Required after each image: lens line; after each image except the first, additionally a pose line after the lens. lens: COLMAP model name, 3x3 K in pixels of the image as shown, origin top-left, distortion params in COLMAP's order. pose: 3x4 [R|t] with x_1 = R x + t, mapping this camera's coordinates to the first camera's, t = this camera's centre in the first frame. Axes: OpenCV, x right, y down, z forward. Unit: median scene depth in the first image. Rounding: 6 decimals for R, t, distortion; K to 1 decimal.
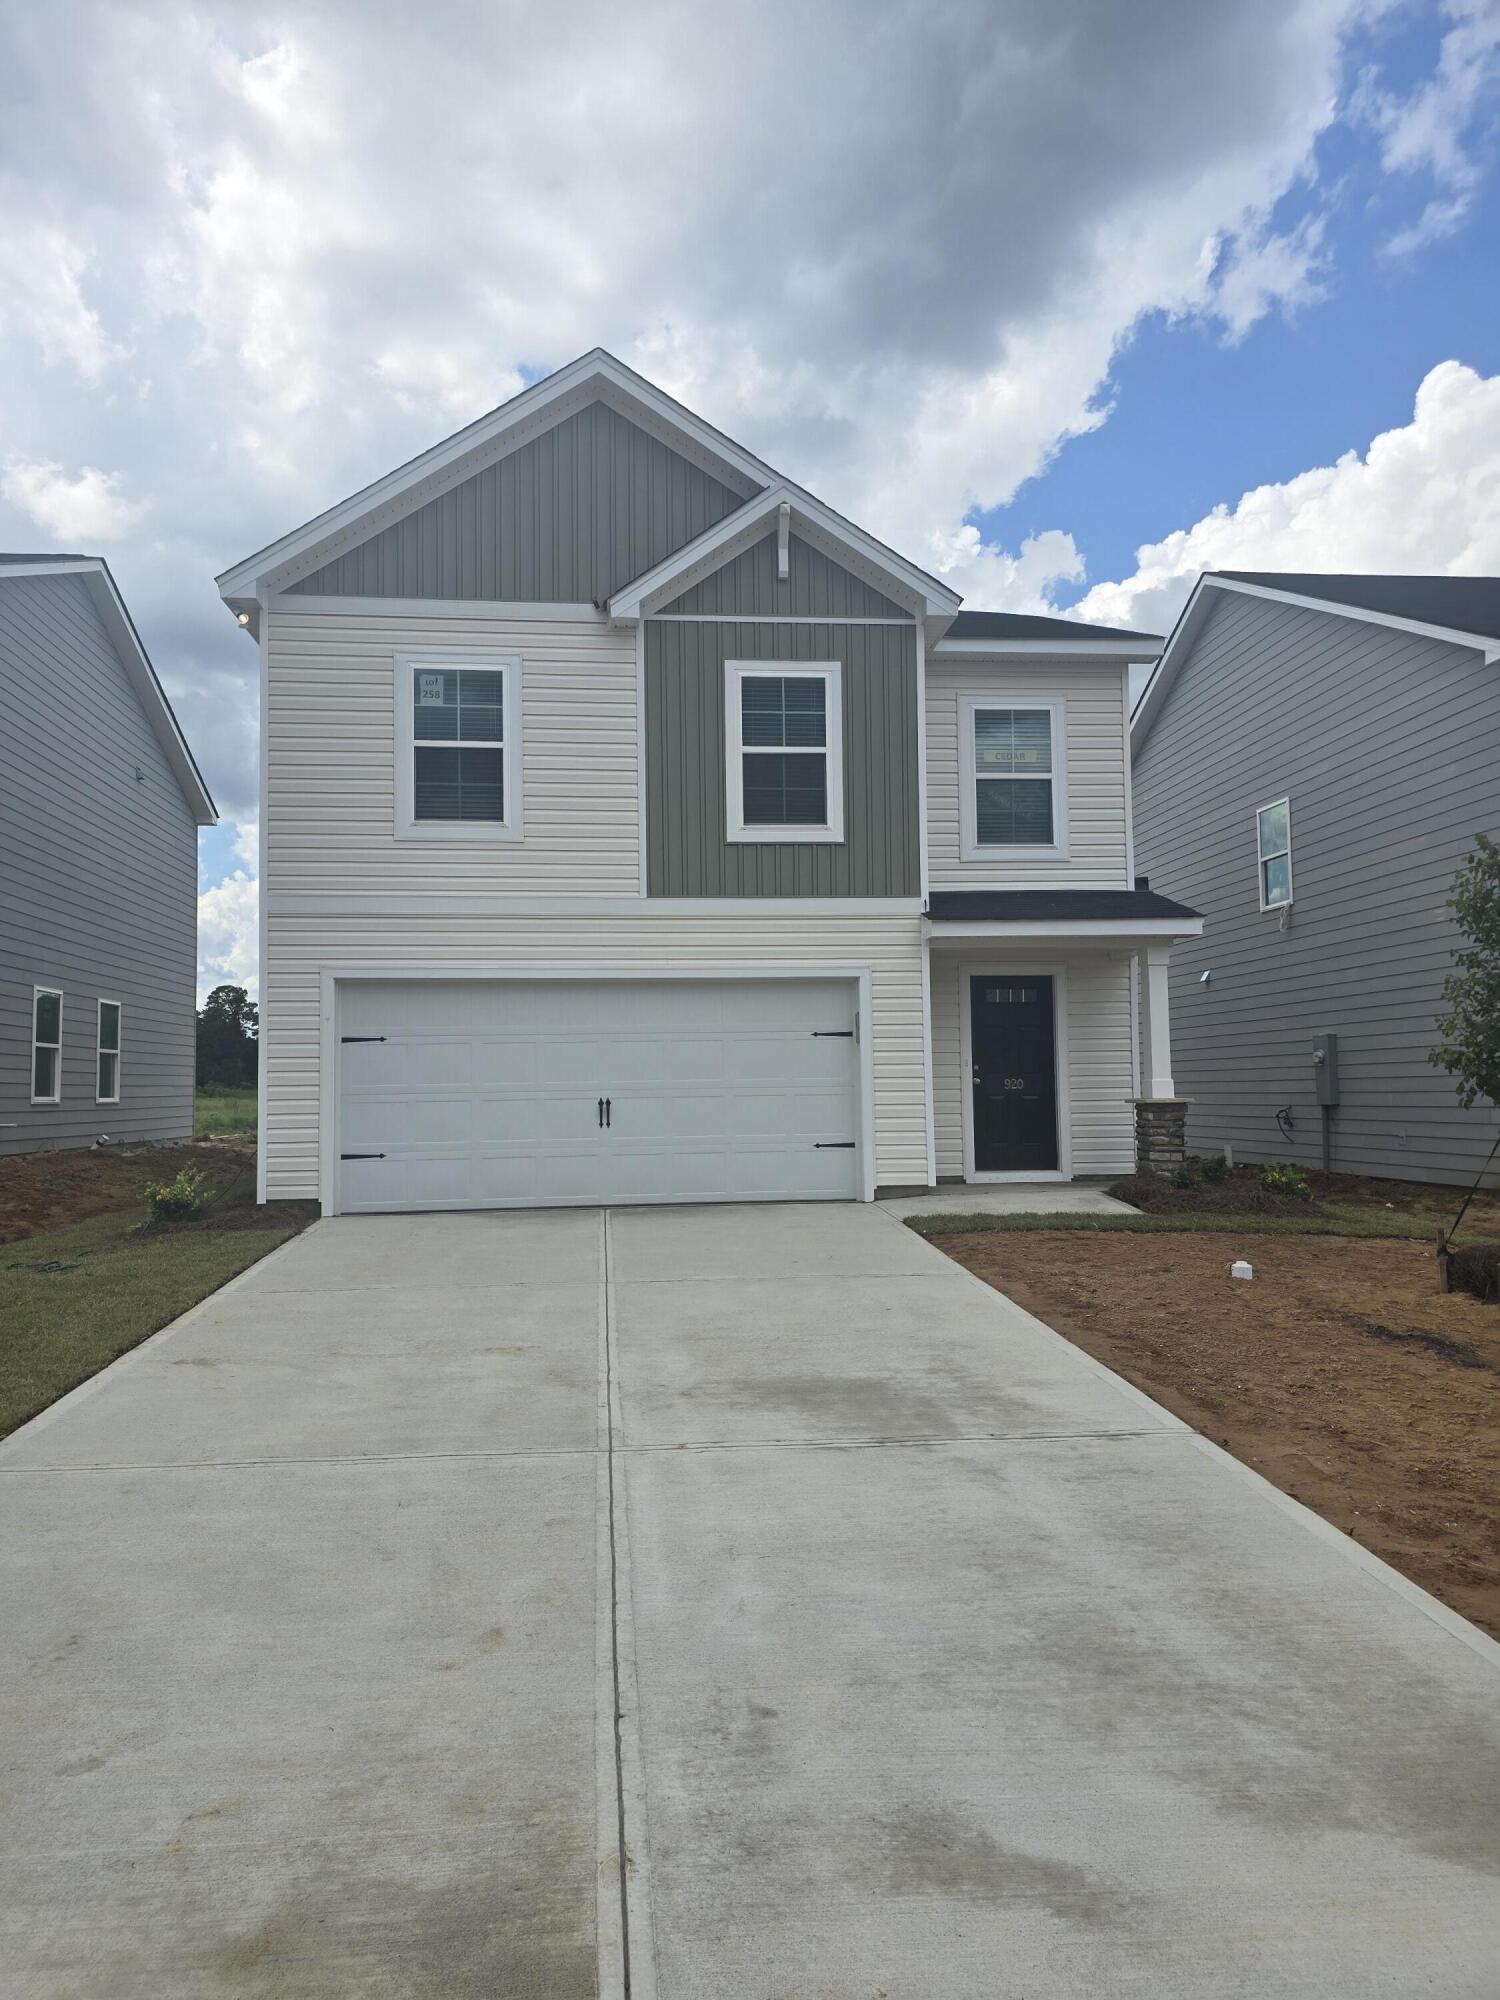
lens RADIAL K [[1347.4, 0, 742.5], [0, 1347.4, 1006.1], [0, 0, 1]] dist [0.043453, -0.038226]
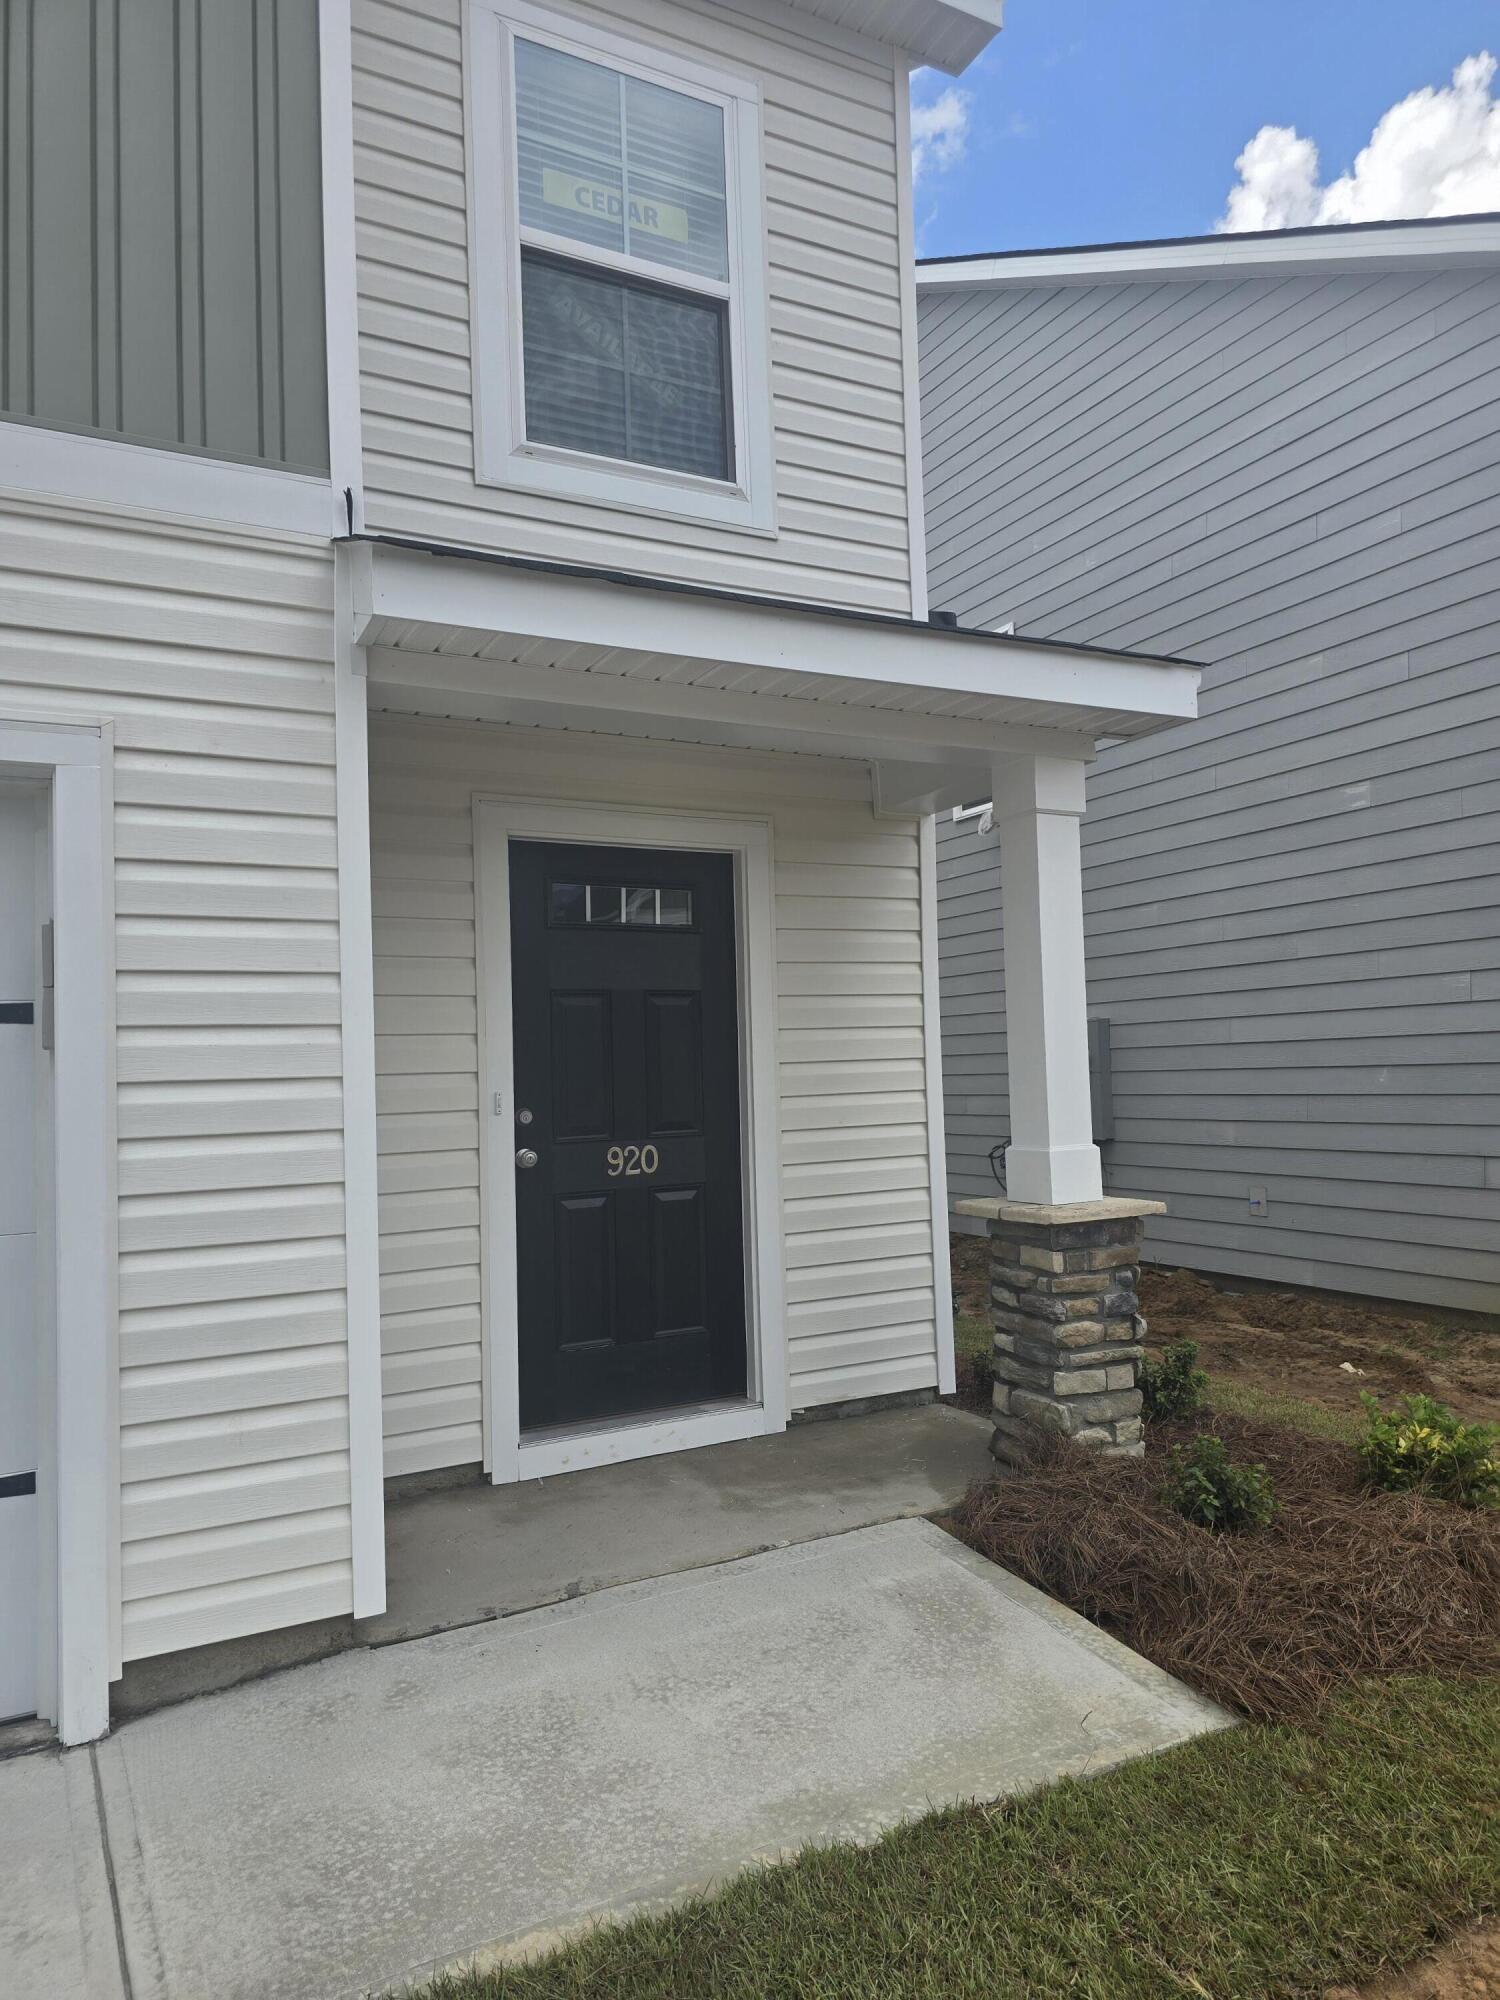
lens RADIAL K [[1347.4, 0, 747.6], [0, 1347.4, 1017.4], [0, 0, 1]] dist [0.043453, -0.038226]
pose [[0.929422, 0.000524, 0.369018, 0.108273], [-0.006281, 0.999877, 0.014401, 0.017256], [-0.368965, -0.015703, 0.929311, 0.713786]]
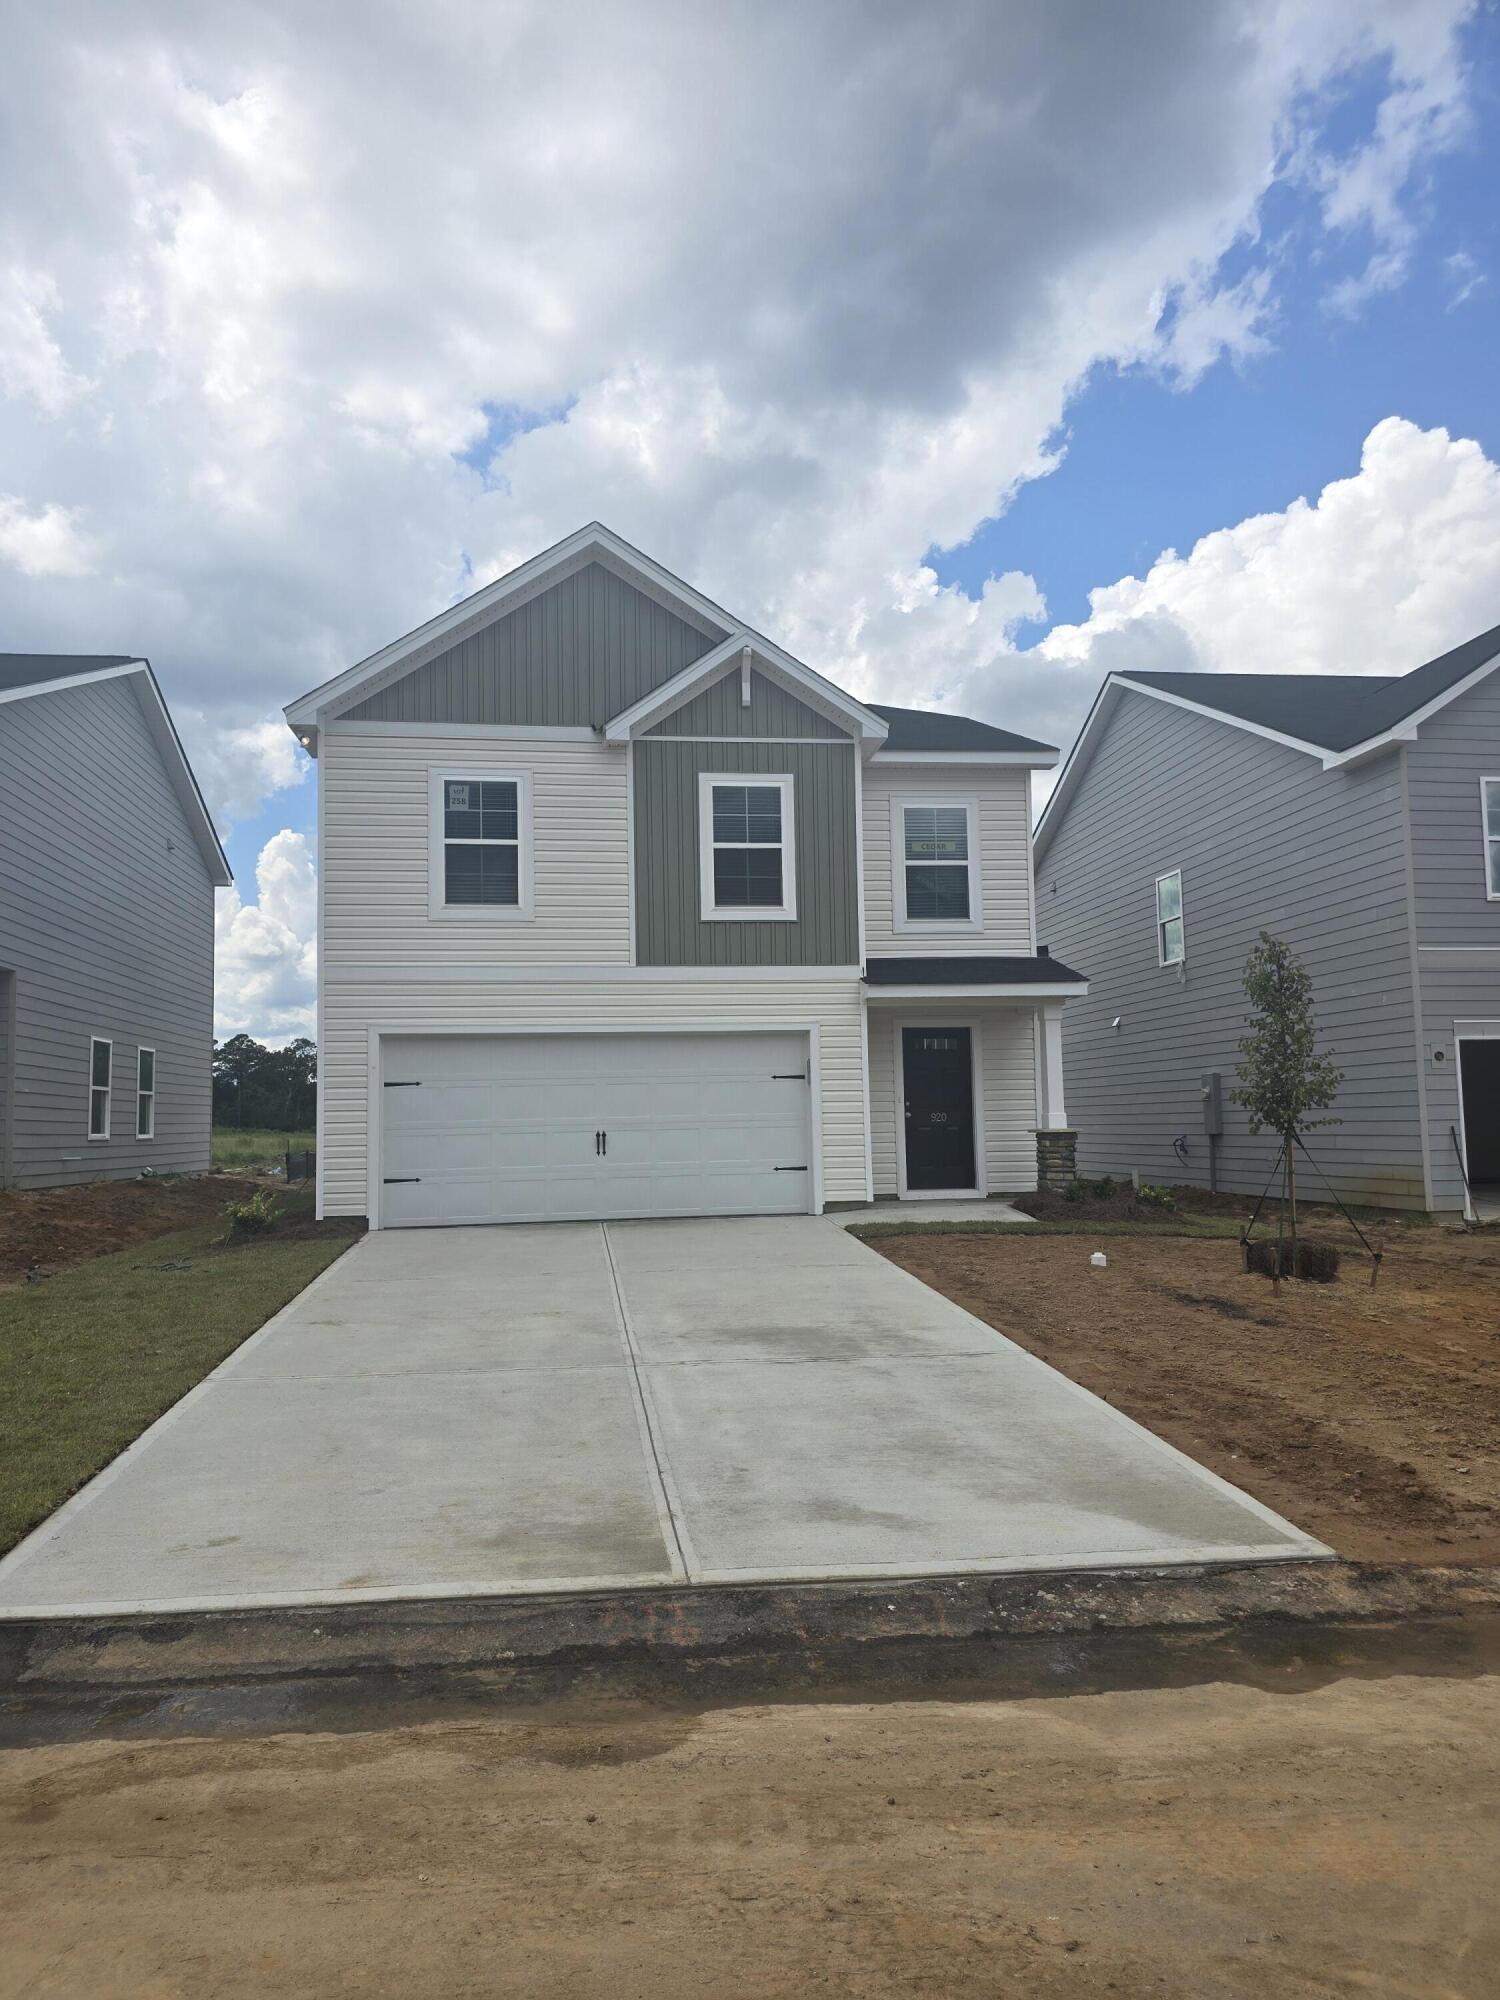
lens RADIAL K [[1347.4, 0, 742.2], [0, 1347.4, 1006.6], [0, 0, 1]] dist [0.043453, -0.038226]
pose [[0.999627, -0.003381, 0.027089, -0.007821], [0.004048, 0.999689, -0.024595, -0.013451], [-0.026998, 0.024695, 0.999330, -0.217864]]
